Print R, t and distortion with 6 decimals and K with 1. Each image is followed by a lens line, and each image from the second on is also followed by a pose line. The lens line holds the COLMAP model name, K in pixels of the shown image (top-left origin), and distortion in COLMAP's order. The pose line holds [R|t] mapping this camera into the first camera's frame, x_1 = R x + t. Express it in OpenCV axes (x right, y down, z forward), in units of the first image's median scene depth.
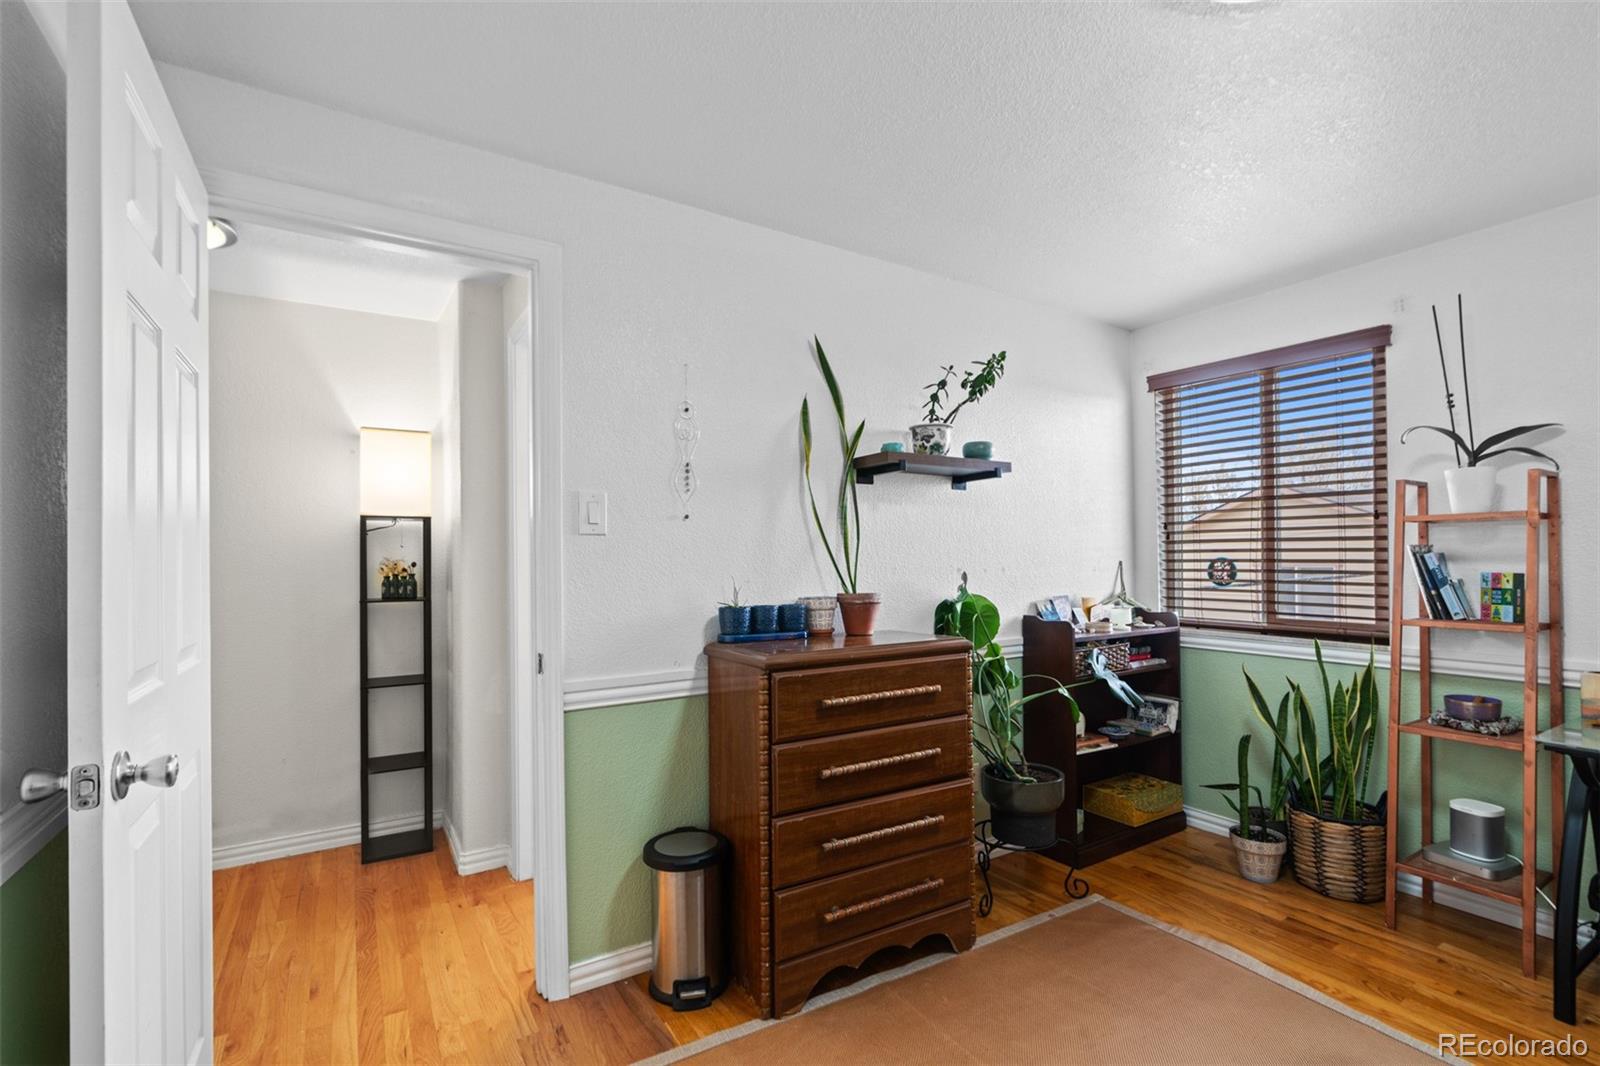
lens RADIAL K [[744.4, 0, 787.8], [0, 744.4, 527.6], [0, 0, 1]] dist [-0.001506, 0.000437]
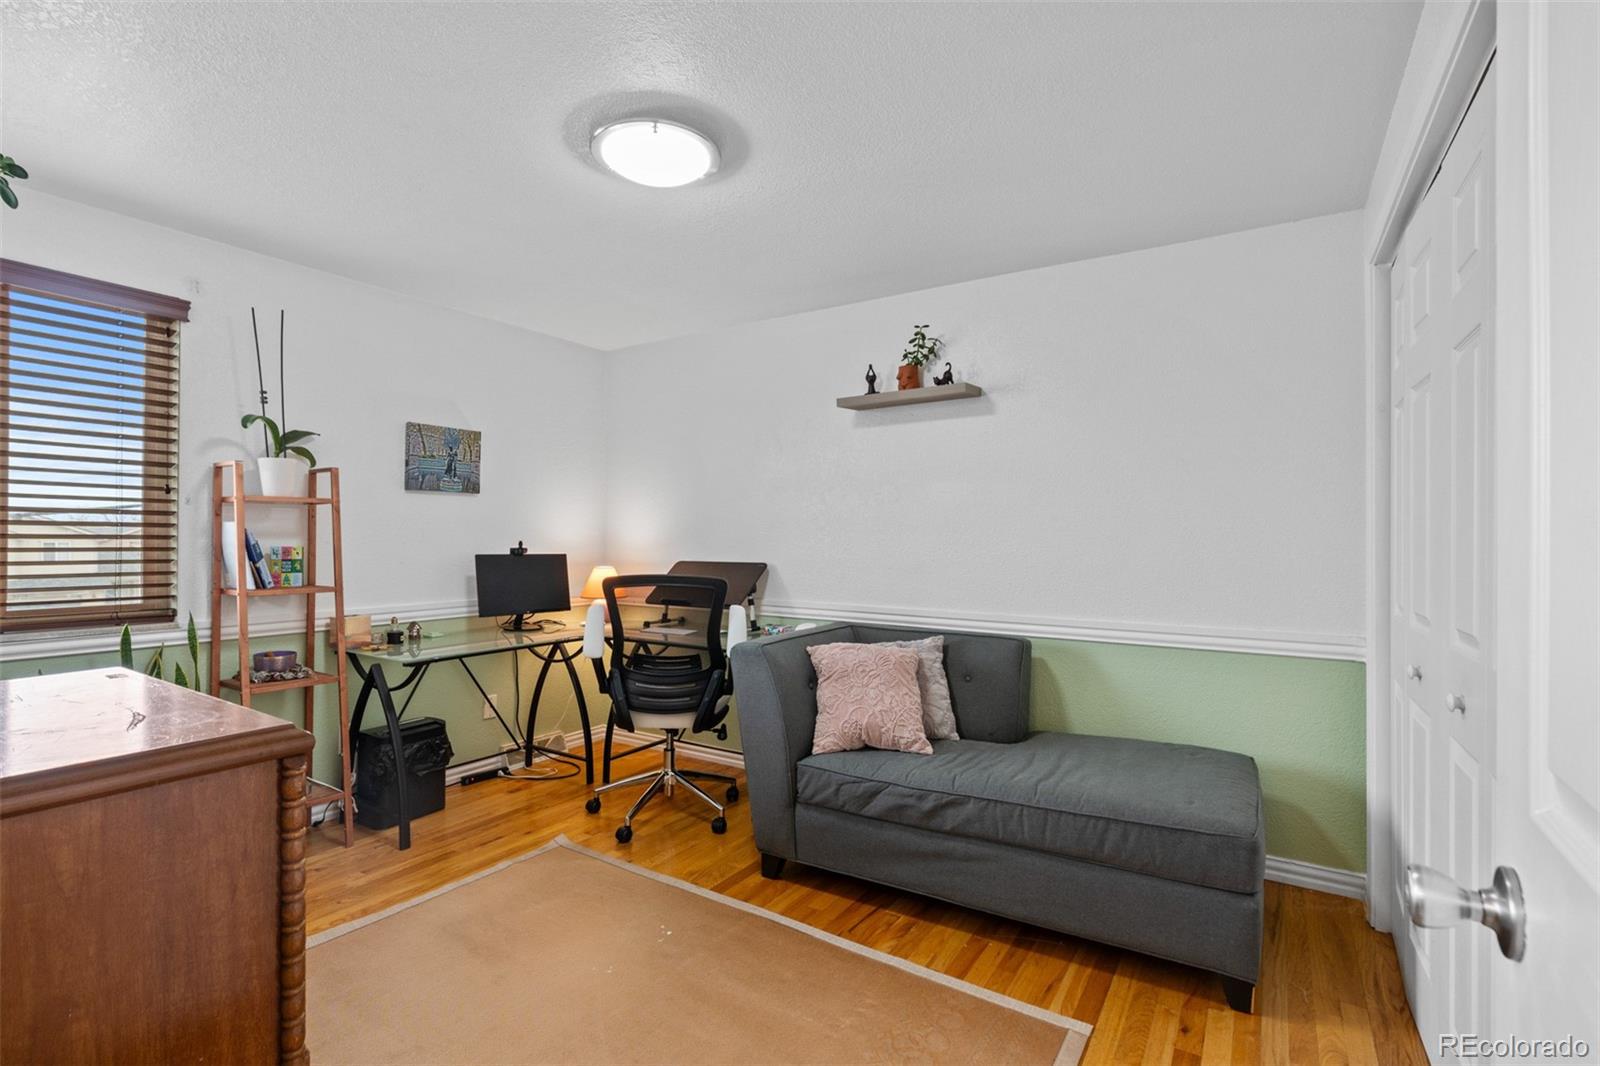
lens RADIAL K [[744.4, 0, 787.8], [0, 744.4, 527.6], [0, 0, 1]] dist [-0.001506, 0.000437]
pose [[-0.442834, 0.006315, 0.896581, -0.489876], [-0.044753, 0.998573, -0.029138, 0.027032], [-0.895486, -0.053028, -0.441919, 0.780604]]
